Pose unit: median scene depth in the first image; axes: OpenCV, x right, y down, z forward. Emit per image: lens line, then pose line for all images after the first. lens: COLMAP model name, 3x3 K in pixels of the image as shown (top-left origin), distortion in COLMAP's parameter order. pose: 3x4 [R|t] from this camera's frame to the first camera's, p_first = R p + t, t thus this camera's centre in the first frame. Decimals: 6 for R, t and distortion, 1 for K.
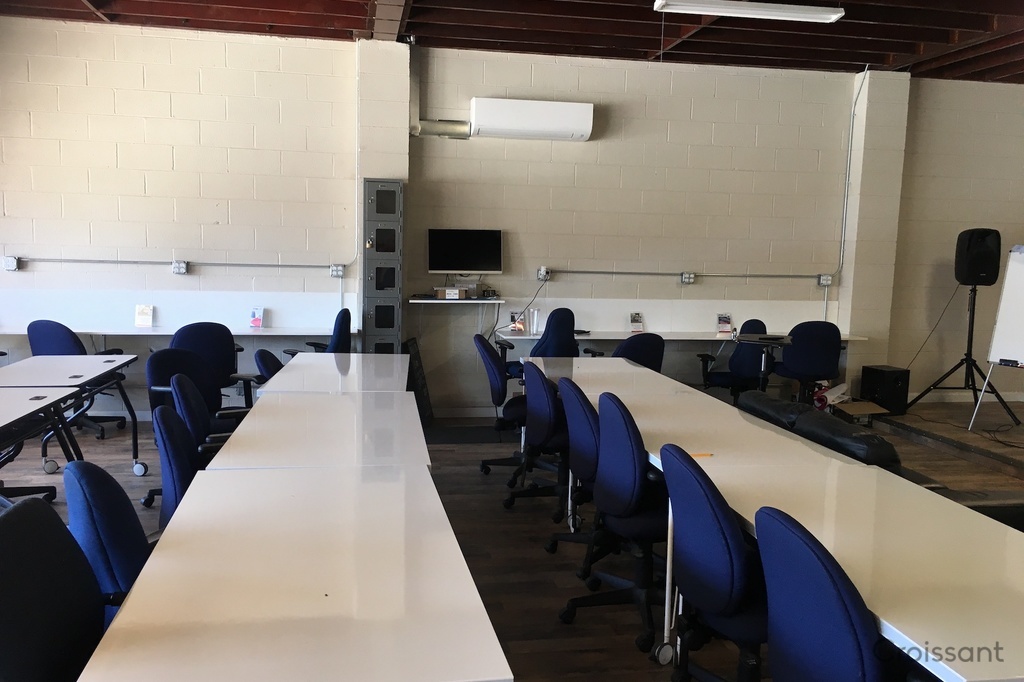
lens RADIAL K [[842.0, 0, 512.0], [0, 842.0, 341.0], [0, 0, 1]] dist [-0.001955, 0.001347]
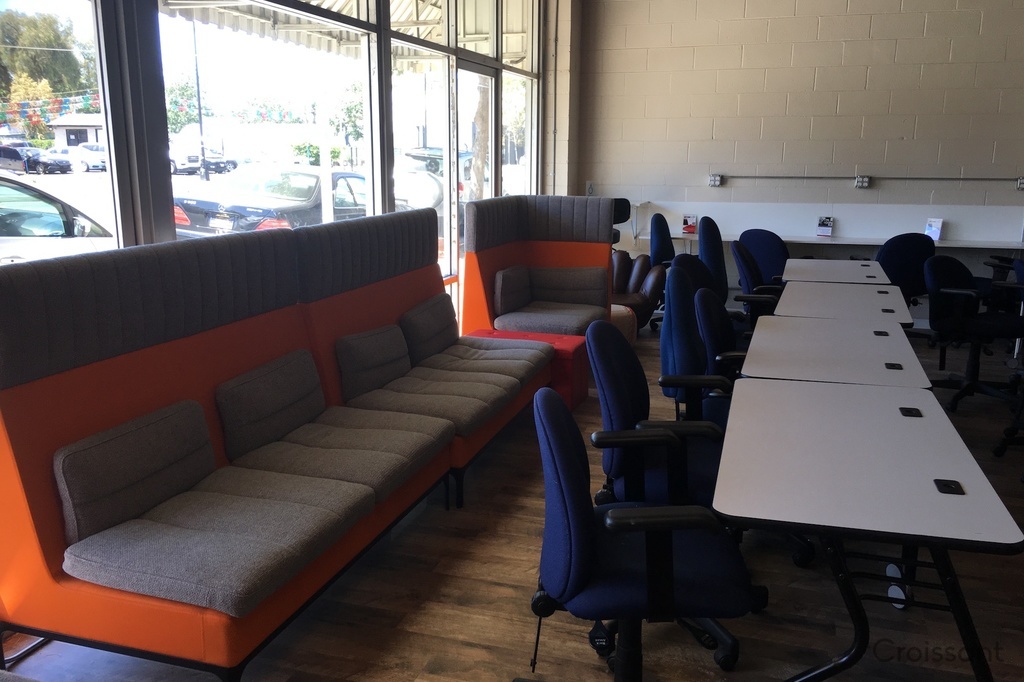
lens RADIAL K [[842.0, 0, 512.0], [0, 842.0, 341.0], [0, 0, 1]] dist [-0.001955, 0.001347]
pose [[0.872307, 0.076708, -0.482903, -0.250440], [-0.032627, 0.994548, 0.099046, 0.022858], [0.487868, -0.070643, 0.870054, -0.168651]]
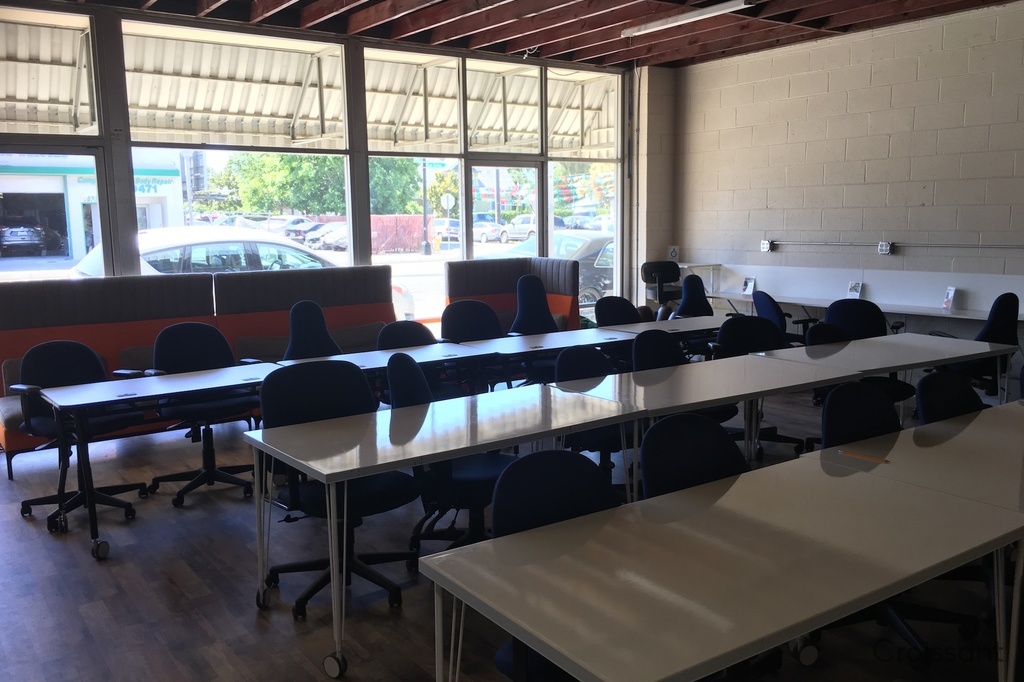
lens RADIAL K [[842.0, 0, 512.0], [0, 842.0, 341.0], [0, 0, 1]] dist [-0.001955, 0.001347]
pose [[0.400482, 0.095148, -0.911351, 0.400452], [-0.081617, 0.994345, 0.067947, -0.004501], [0.912663, 0.047170, 0.405982, 0.139061]]
